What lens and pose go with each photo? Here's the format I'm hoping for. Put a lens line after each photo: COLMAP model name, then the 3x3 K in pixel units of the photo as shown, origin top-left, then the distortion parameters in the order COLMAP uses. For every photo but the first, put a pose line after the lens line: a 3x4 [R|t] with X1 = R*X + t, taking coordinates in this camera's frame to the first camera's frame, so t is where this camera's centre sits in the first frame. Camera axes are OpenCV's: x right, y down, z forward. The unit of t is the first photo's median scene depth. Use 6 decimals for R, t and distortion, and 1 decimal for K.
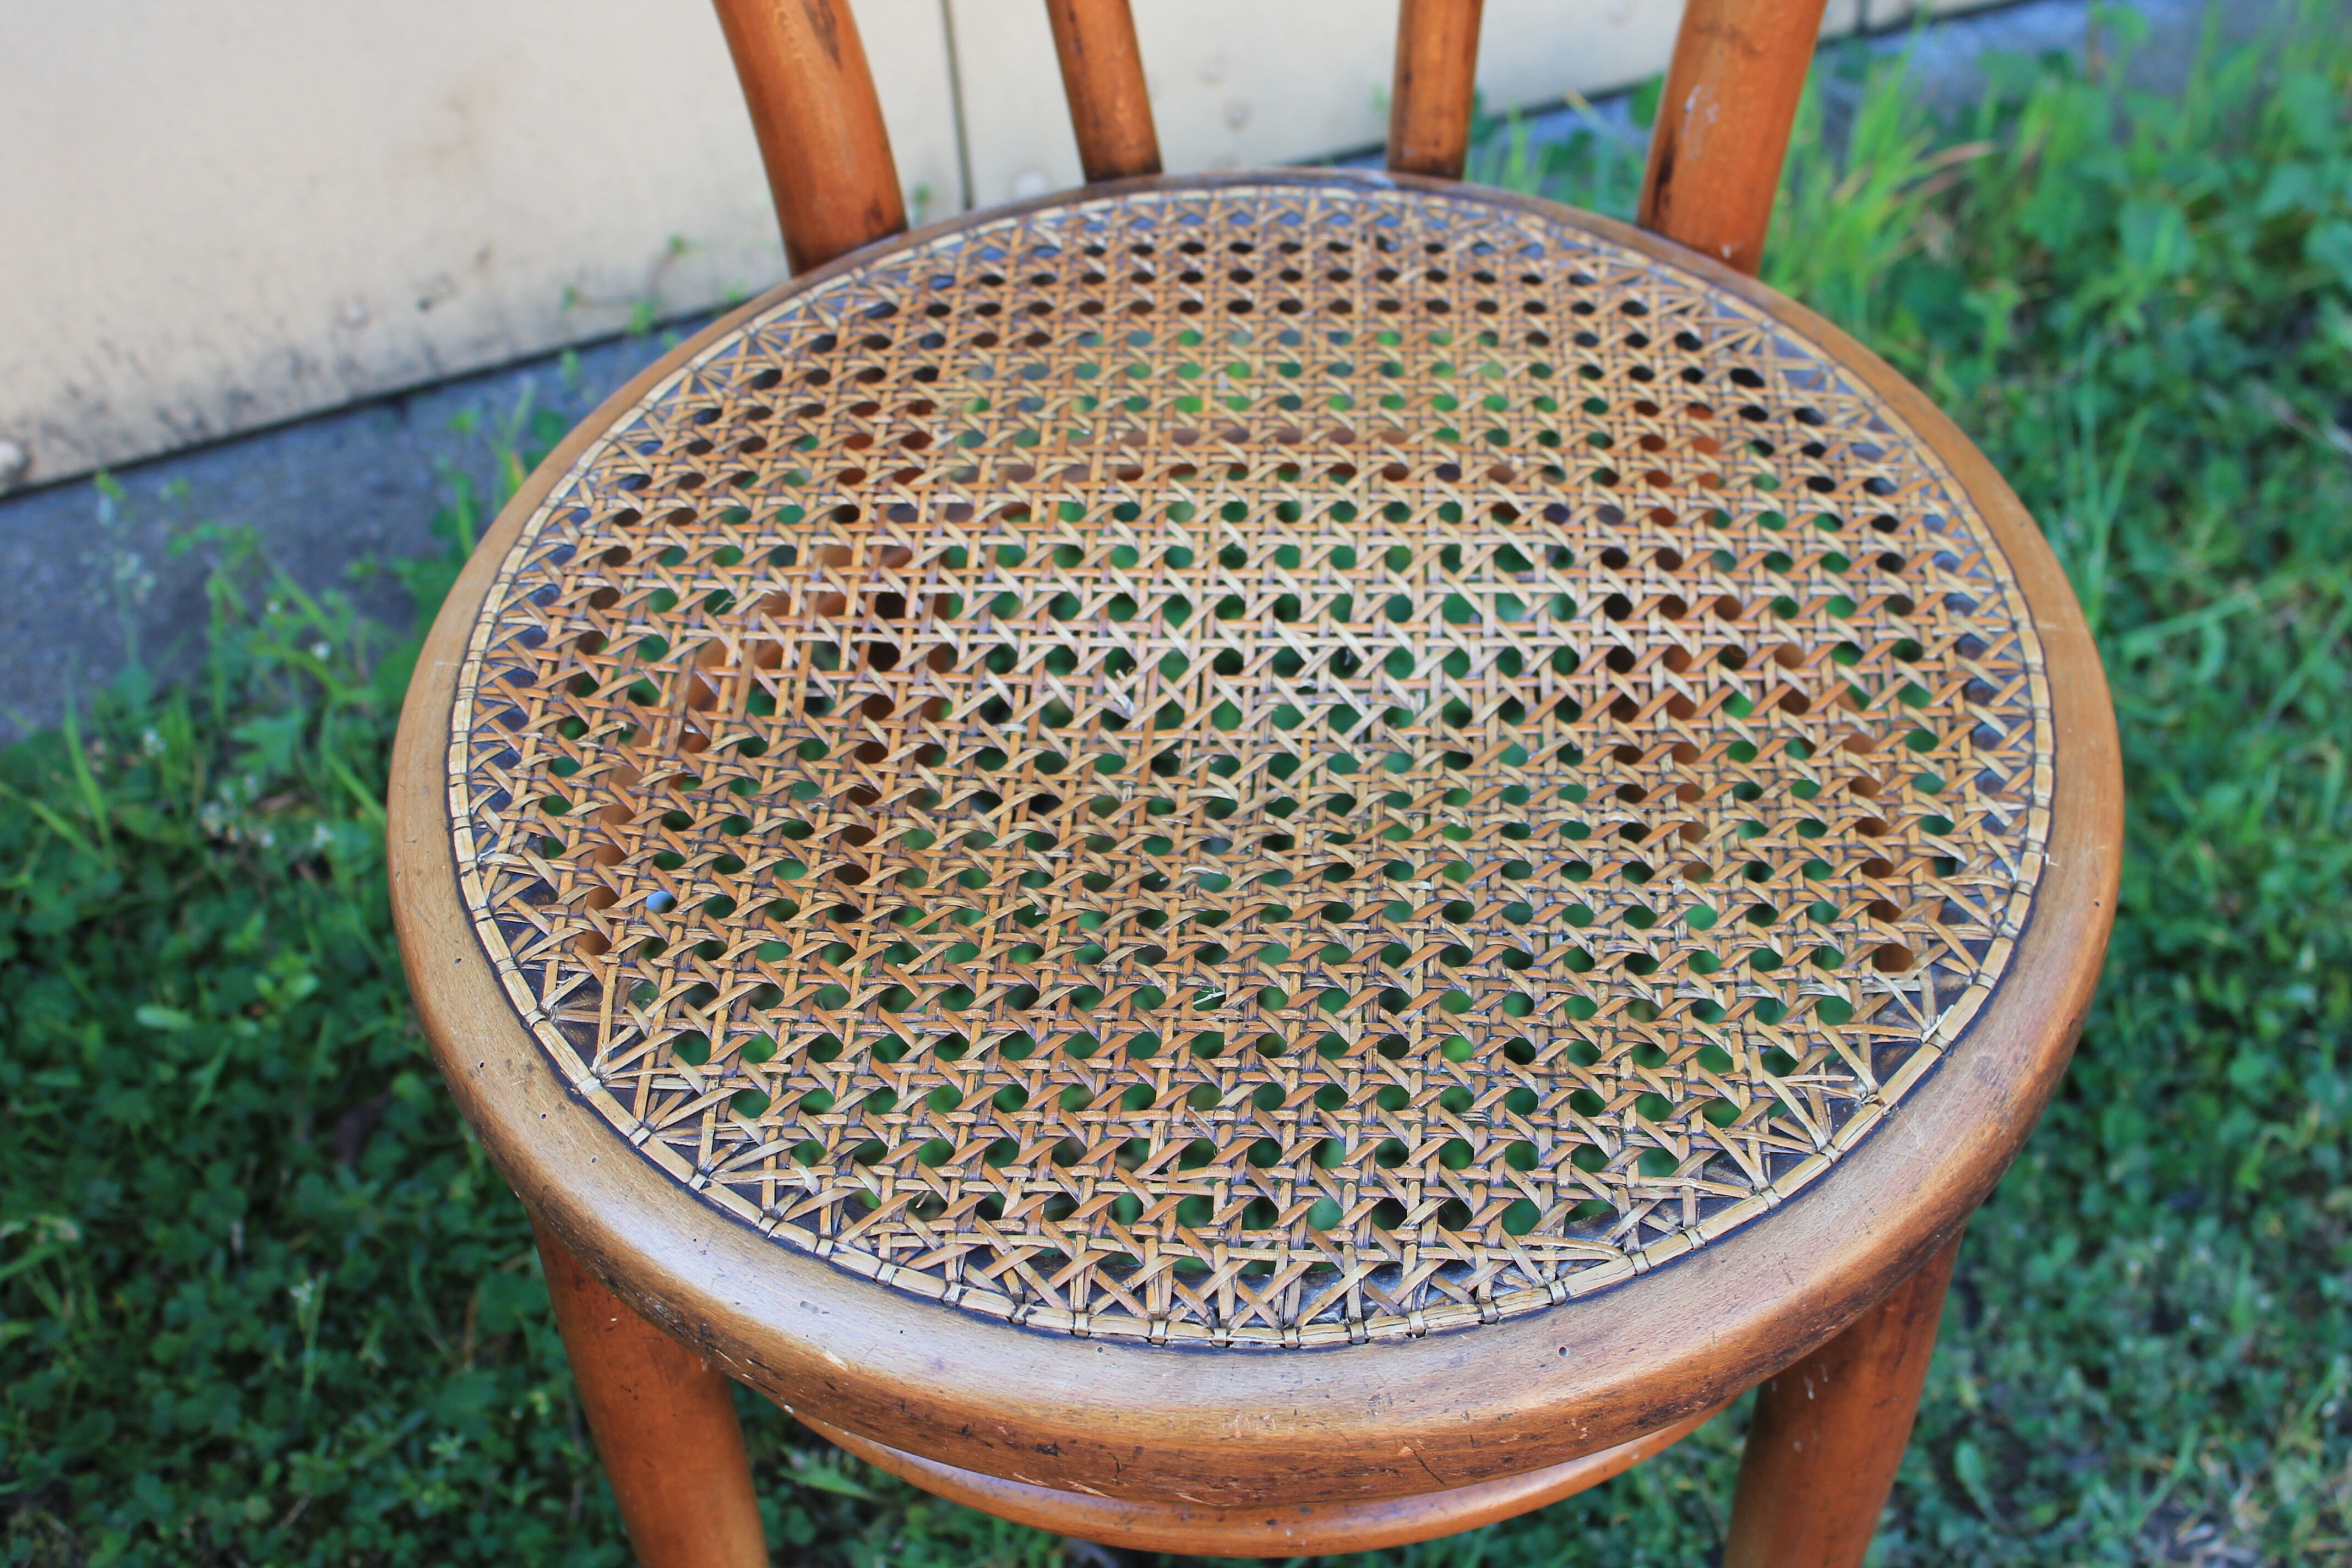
lens RADIAL K [[2884.1, 0, 1243.7], [0, 2884.1, 765.4], [0, 0, 1]] dist [-0.077682, 0.000000]
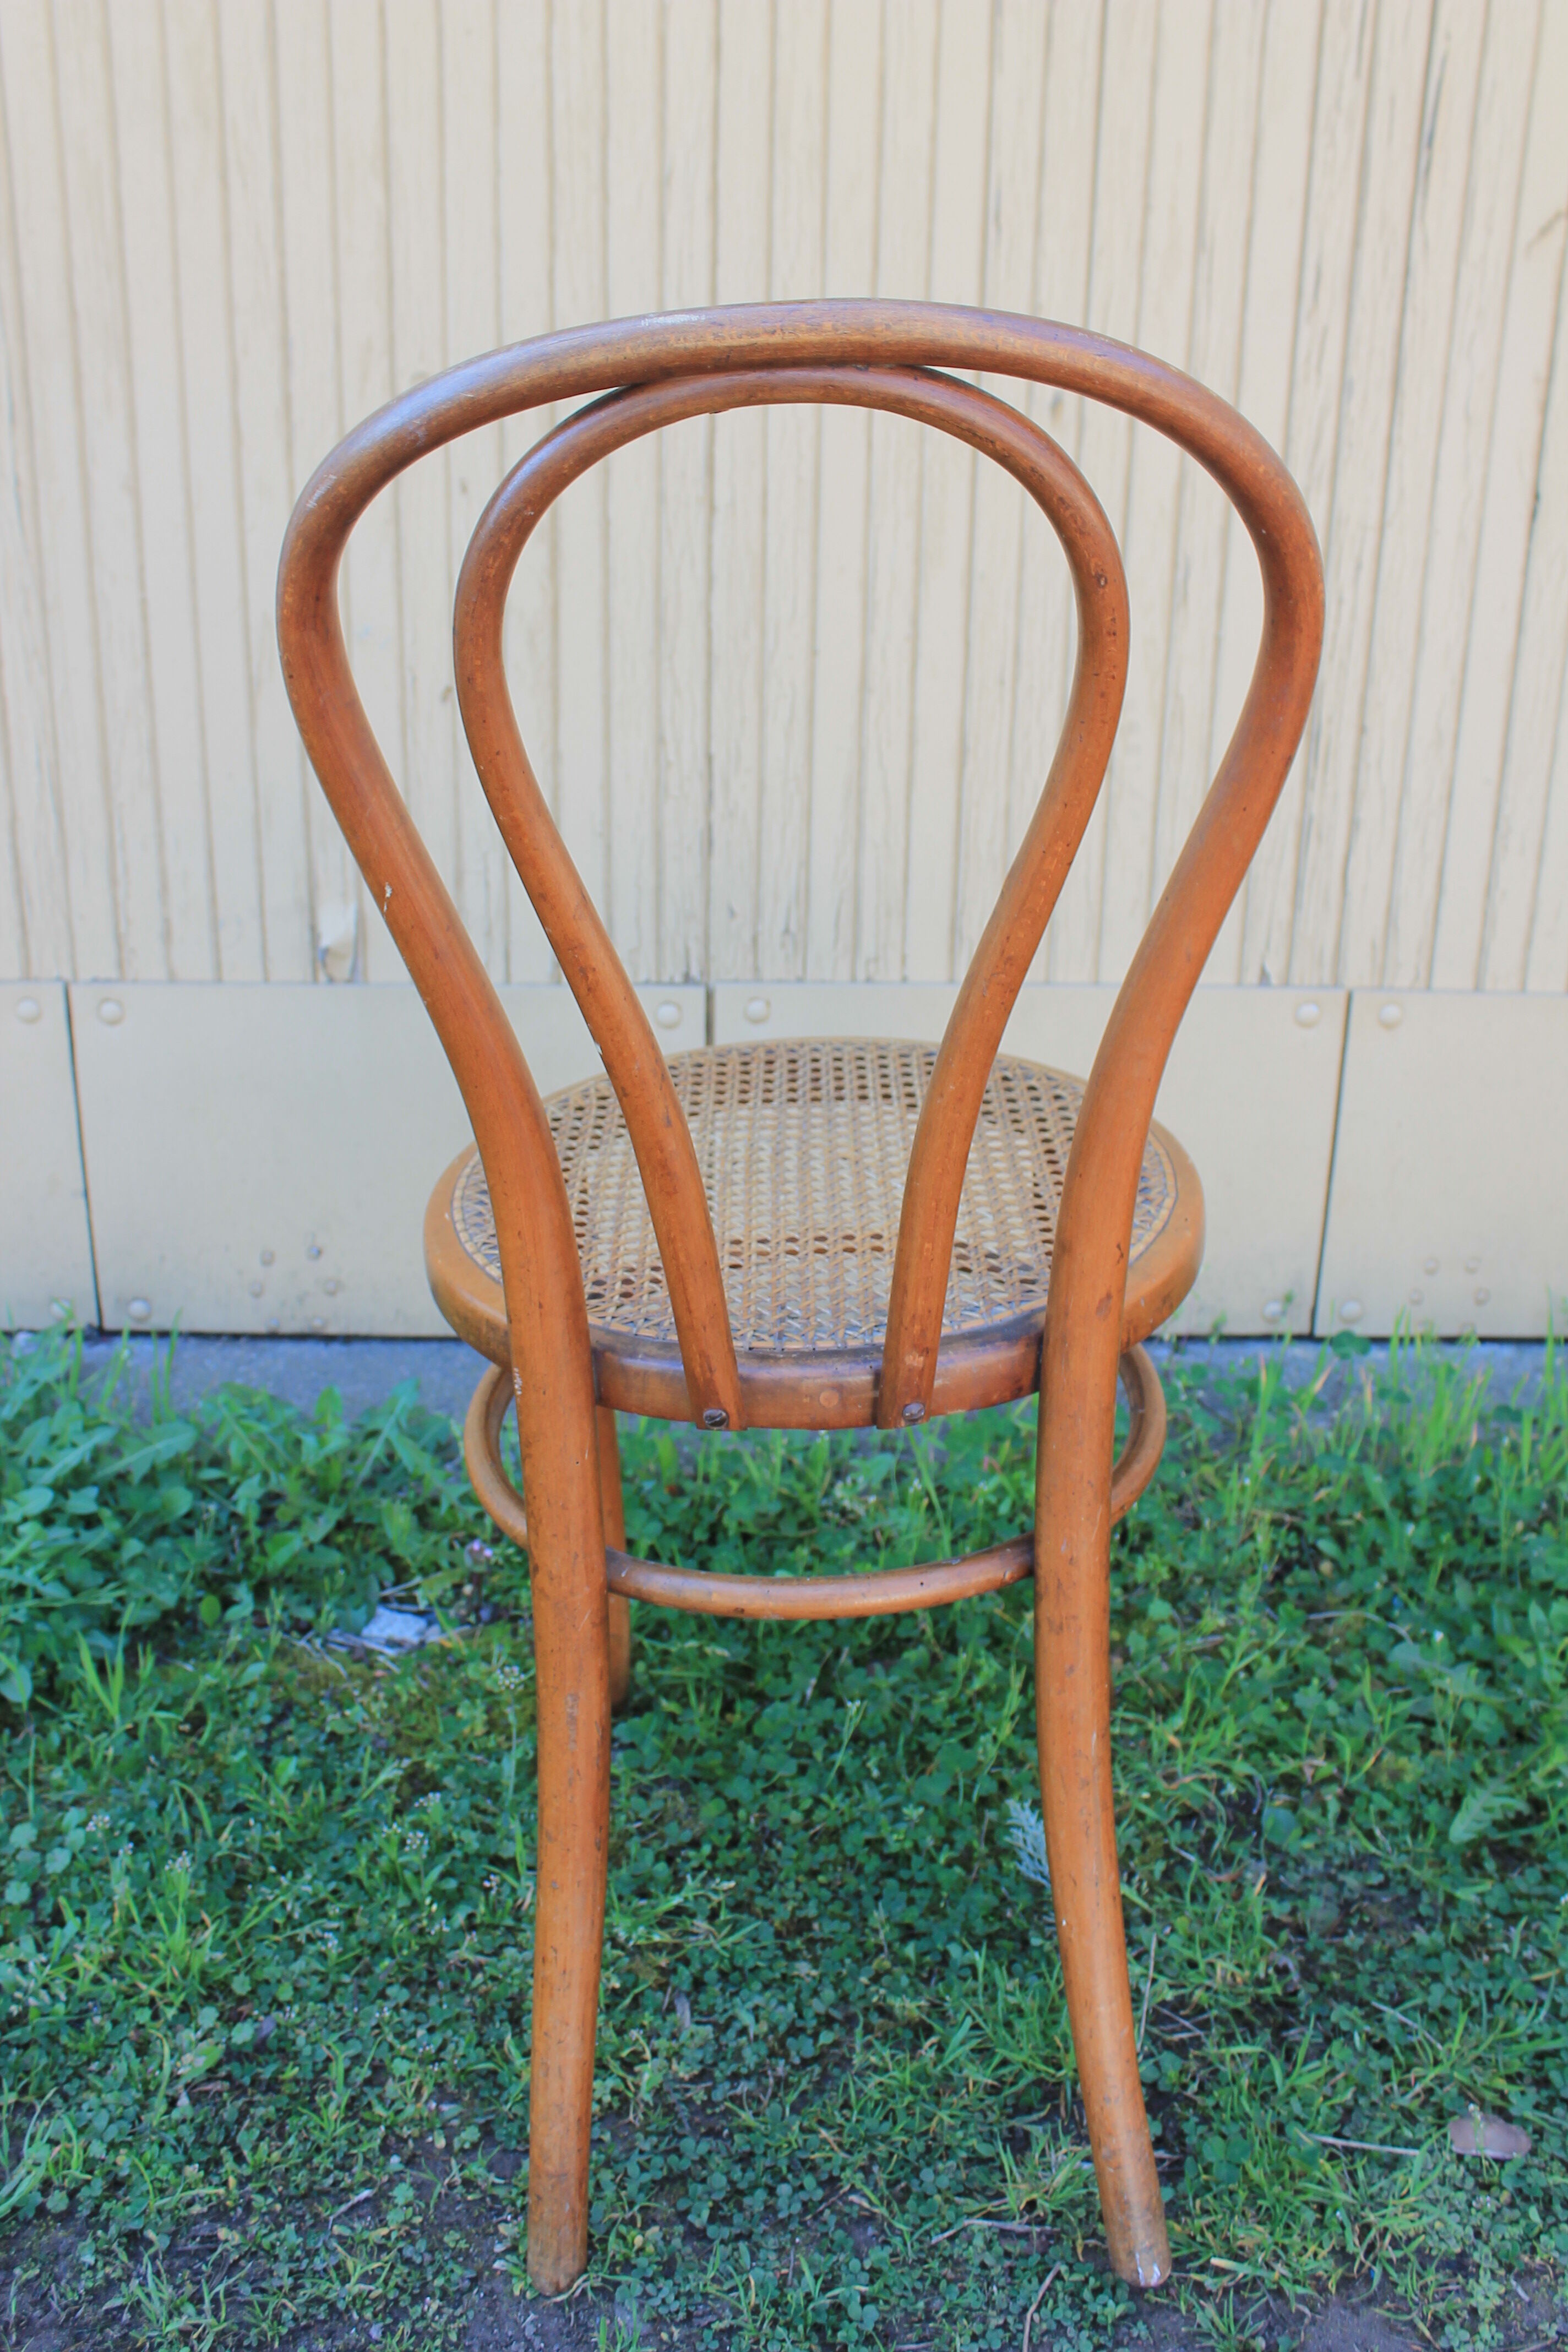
lens RADIAL K [[2228.9, 0, 767.7], [0, 2228.9, 1111.4], [0, 0, 1]] dist [-0.083703, 0.000000]
pose [[0.939995, 0.166002, -0.298083, -0.050465], [-0.278506, 0.877995, -0.389306, 0.531480], [0.197089, 0.448964, 0.871543, -0.446566]]
